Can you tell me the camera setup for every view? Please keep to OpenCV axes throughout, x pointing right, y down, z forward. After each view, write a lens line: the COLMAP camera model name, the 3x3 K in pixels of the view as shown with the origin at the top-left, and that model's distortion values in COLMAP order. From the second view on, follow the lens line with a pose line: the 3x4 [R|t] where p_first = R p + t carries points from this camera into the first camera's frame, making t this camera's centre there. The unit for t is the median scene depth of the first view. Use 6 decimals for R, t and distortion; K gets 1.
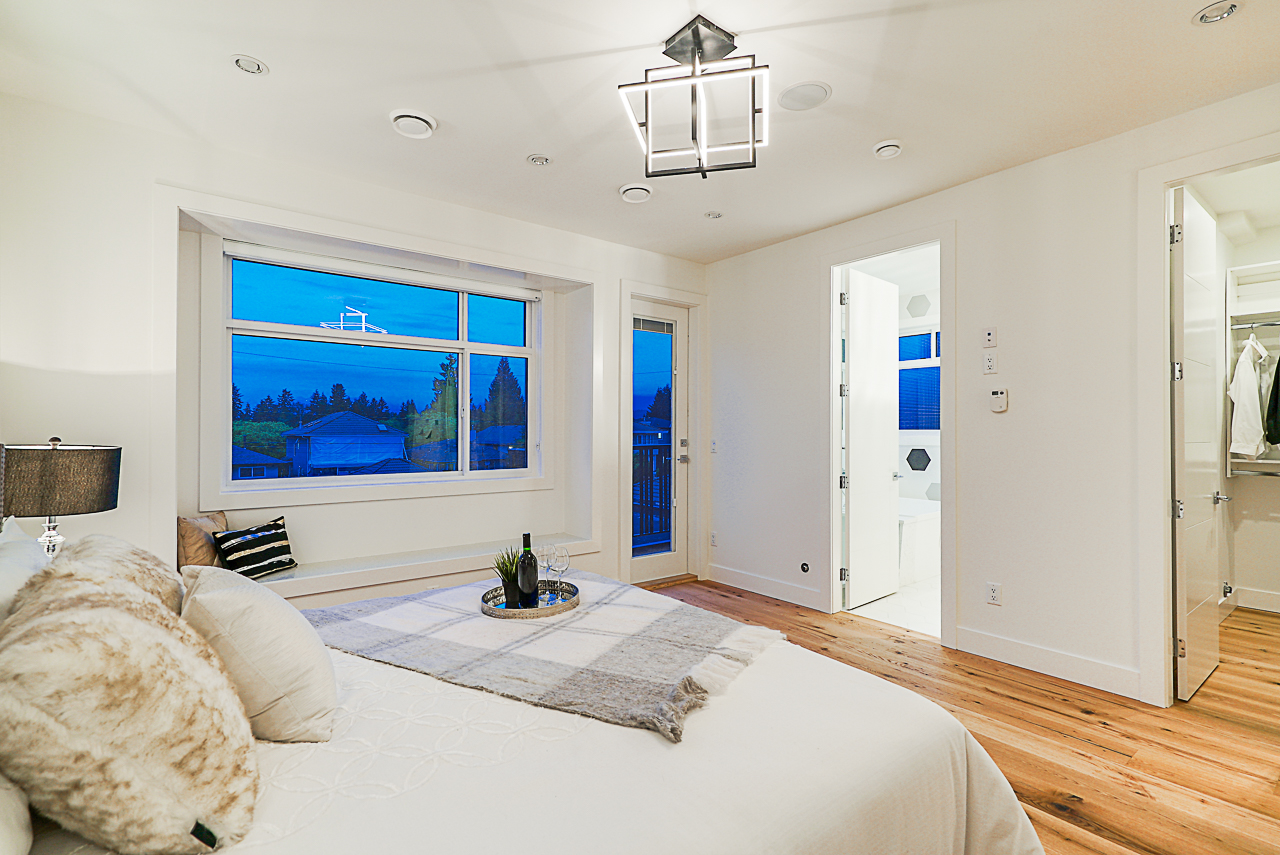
lens RADIAL K [[586.4, 0, 641.6], [0, 586.4, 426.4], [0, 0, 1]] dist [-0.005990, 0.009018]
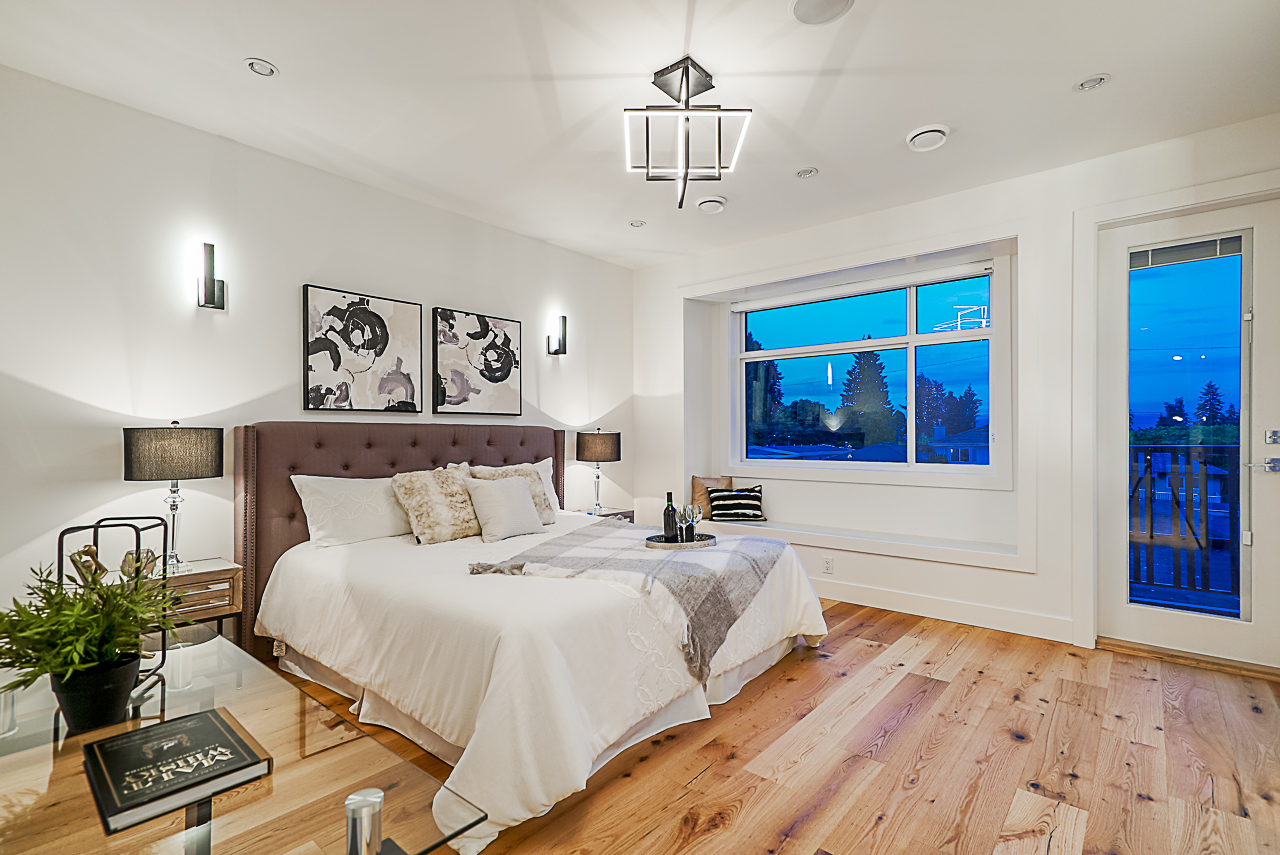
lens RADIAL K [[586.4, 0, 639.0], [0, 586.4, 436.7], [0, 0, 1]] dist [-0.005990, 0.009018]
pose [[0.214054, -0.002355, -0.976819, 0.704816], [0.009613, 0.999954, -0.000305, 0.031379], [0.976774, -0.009325, 0.214067, 0.386485]]
